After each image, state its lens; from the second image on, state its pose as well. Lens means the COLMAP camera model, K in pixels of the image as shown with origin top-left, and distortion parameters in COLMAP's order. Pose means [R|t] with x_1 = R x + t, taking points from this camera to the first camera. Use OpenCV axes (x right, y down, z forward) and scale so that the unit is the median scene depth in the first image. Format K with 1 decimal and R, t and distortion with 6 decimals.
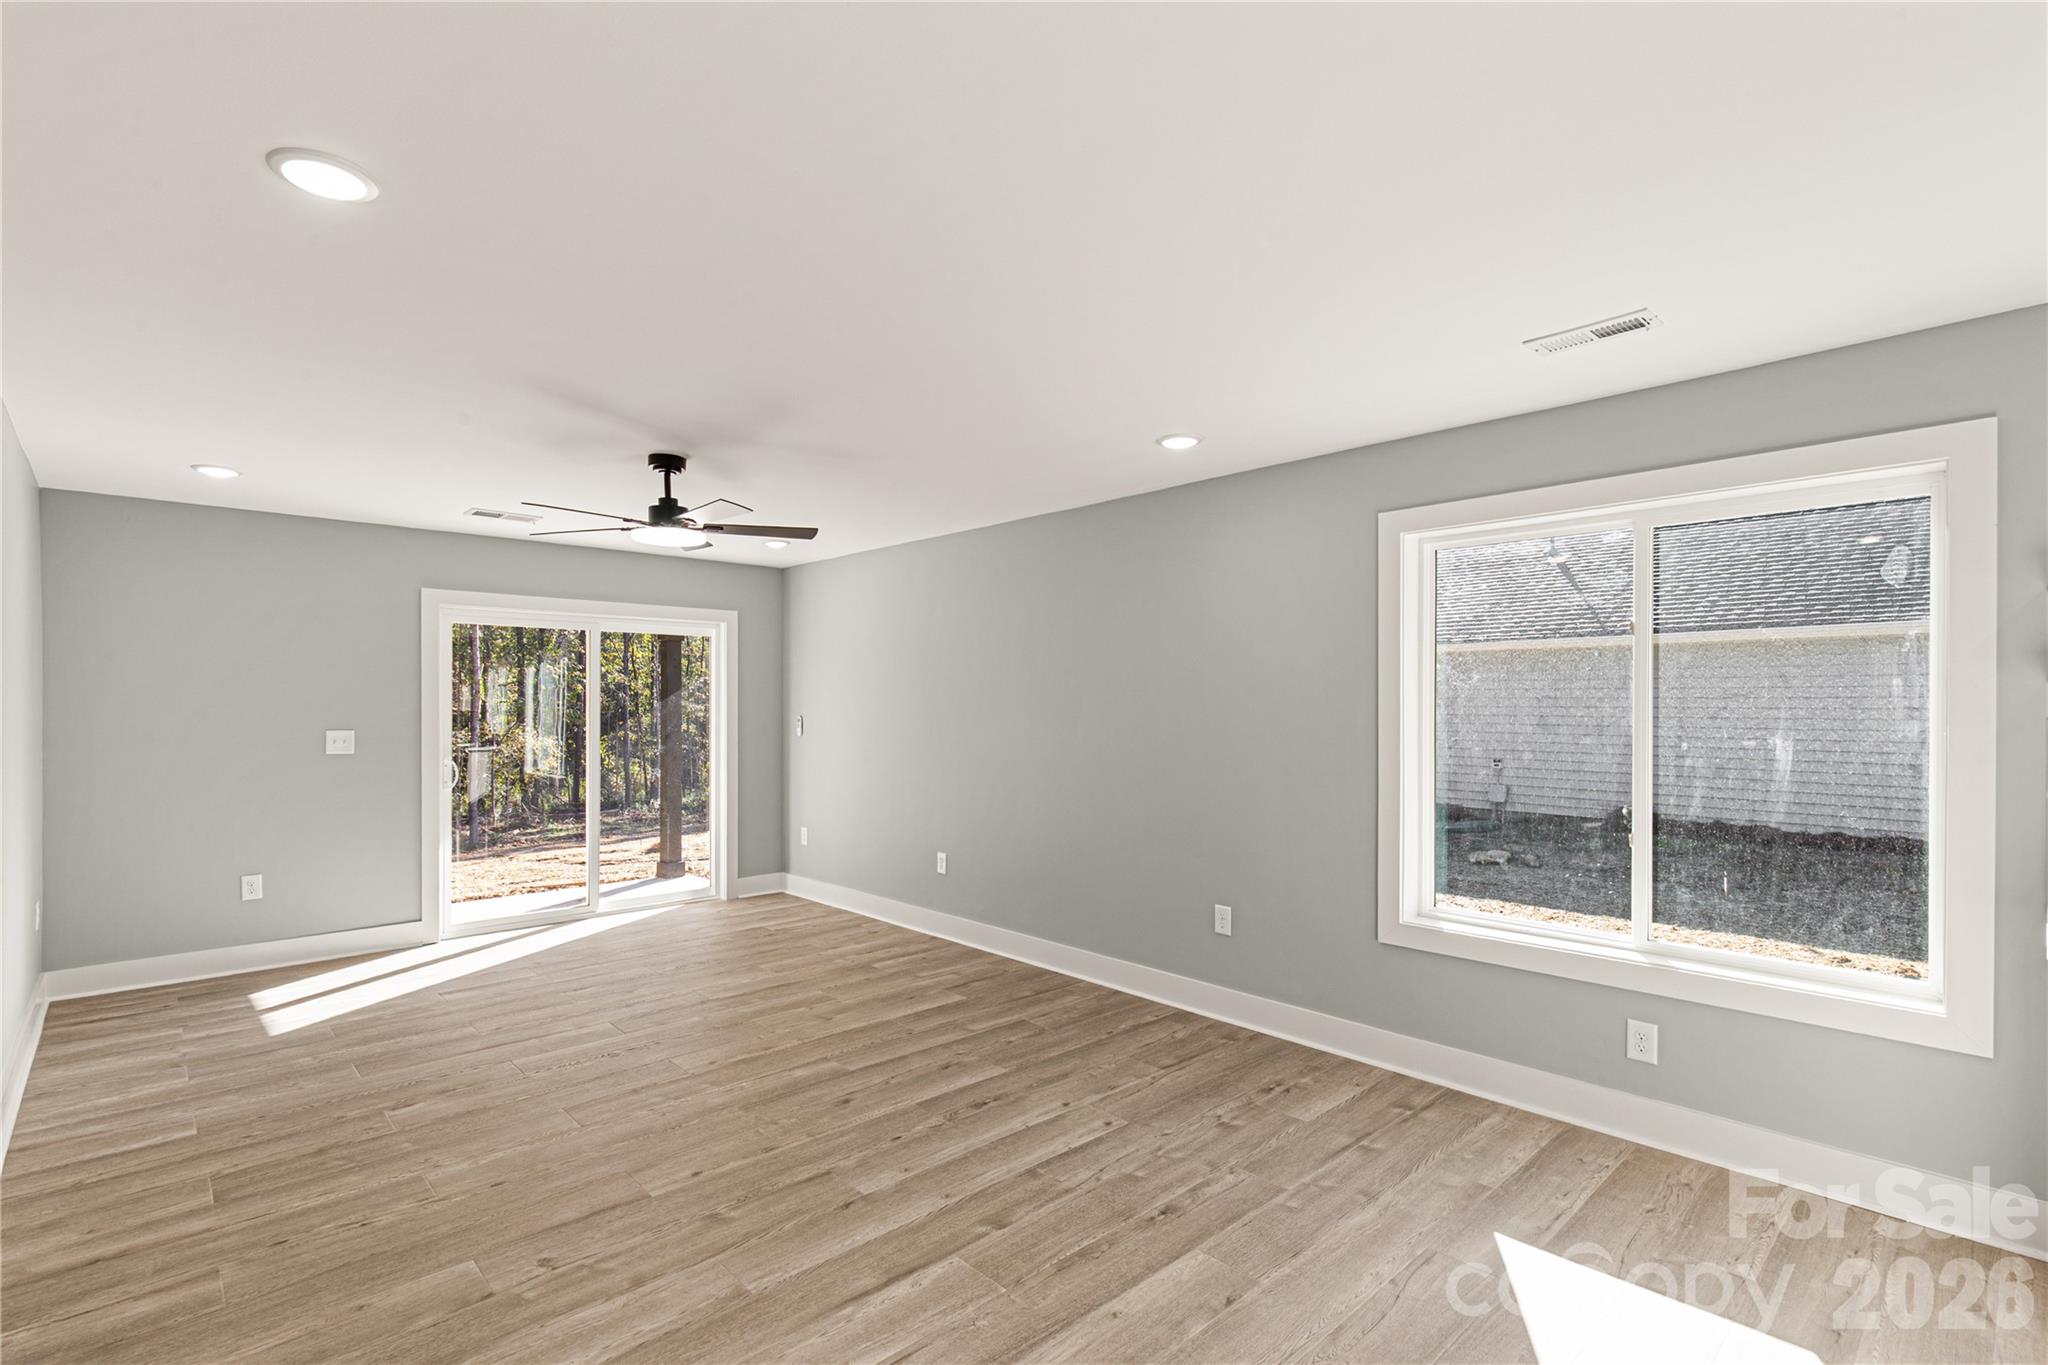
lens RADIAL K [[946.2, 0, 1009.8], [0, 946.2, 713.4], [0, 0, 1]] dist [0.006847, 0.001228]
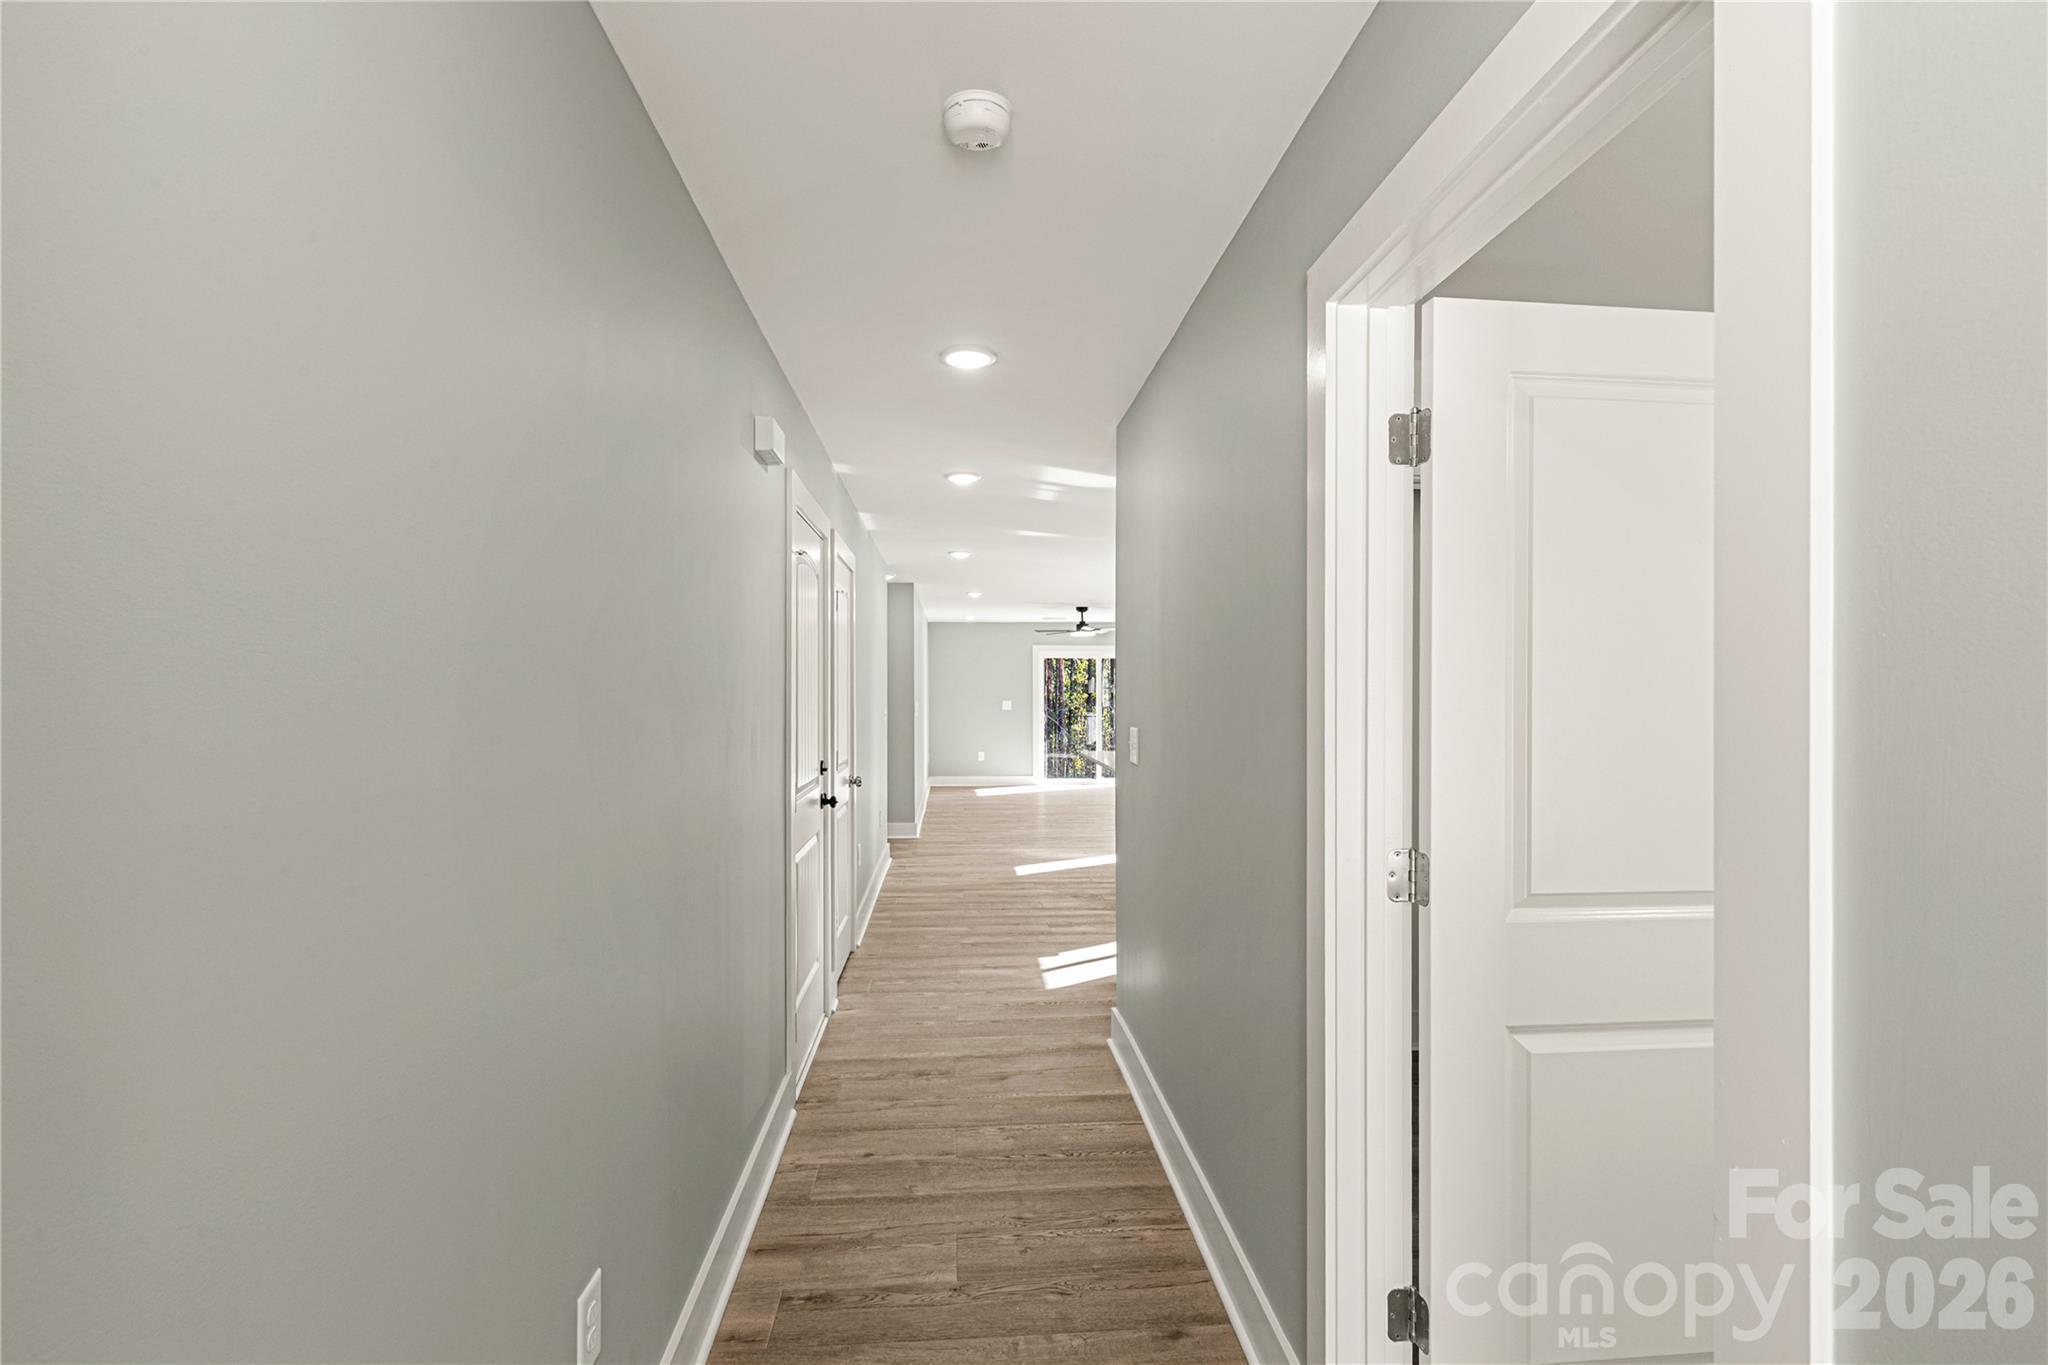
lens RADIAL K [[946.2, 0, 1025.4], [0, 946.2, 691.5], [0, 0, 1]] dist [0.006847, 0.001228]
pose [[0.785489, -0.004990, -0.618855, 1.337085], [-0.000388, 0.999963, -0.008555, 0.019133], [0.618875, 0.006960, 0.785459, -1.437759]]
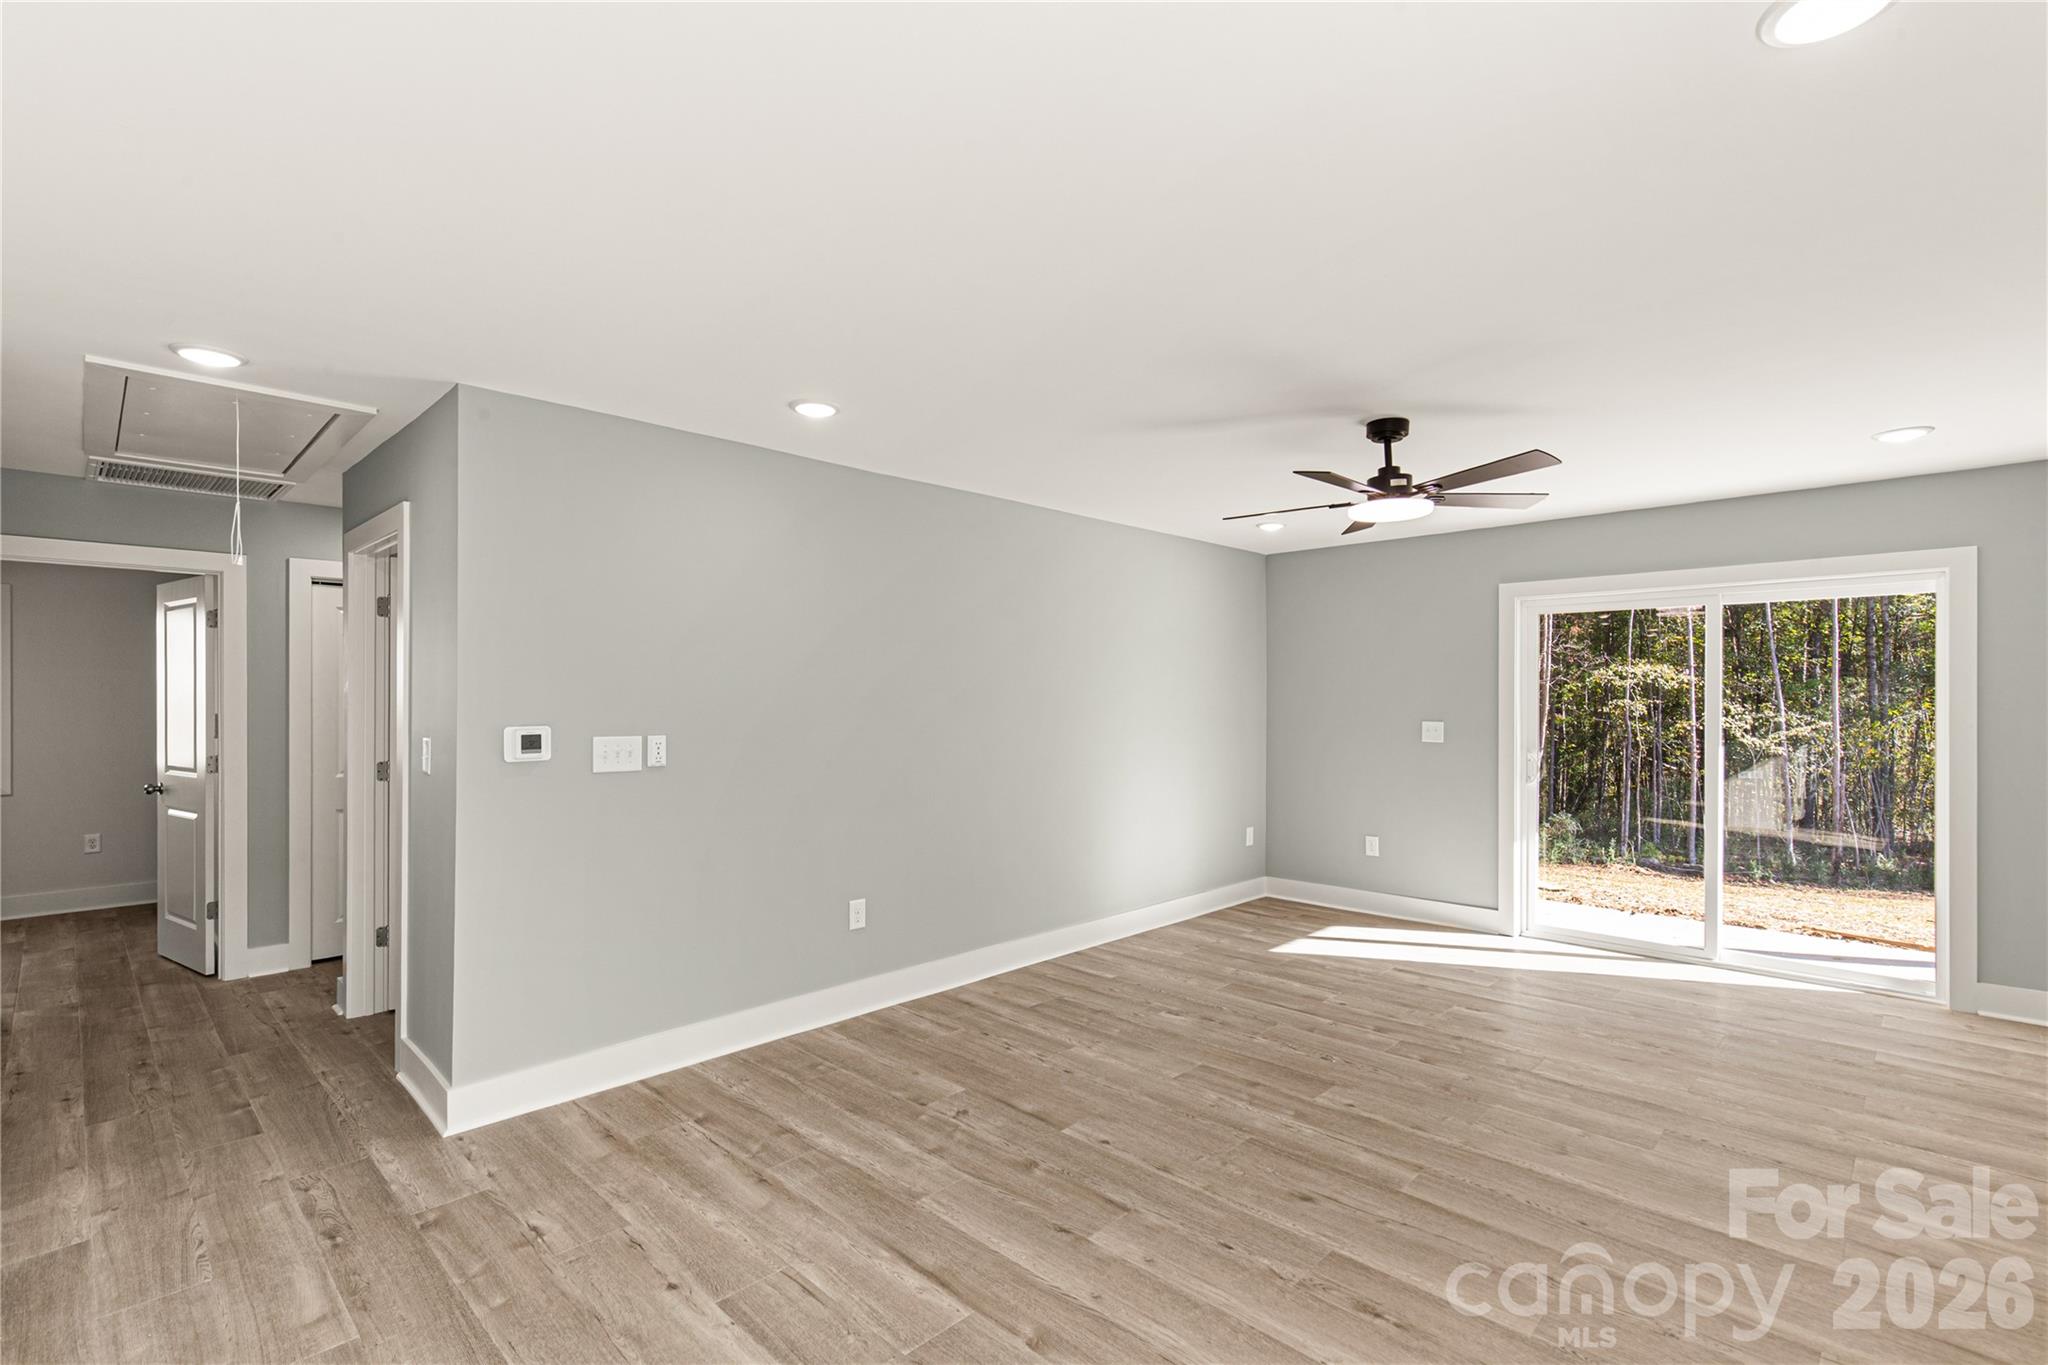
lens RADIAL K [[946.2, 0, 1024.4], [0, 946.2, 689.0], [0, 0, 1]] dist [0.006847, 0.001228]
pose [[0.052132, -0.009454, -0.998595, 0.523678], [-0.009559, 0.999905, -0.009966, -0.004812], [0.998594, 0.010066, 0.052037, 0.618234]]
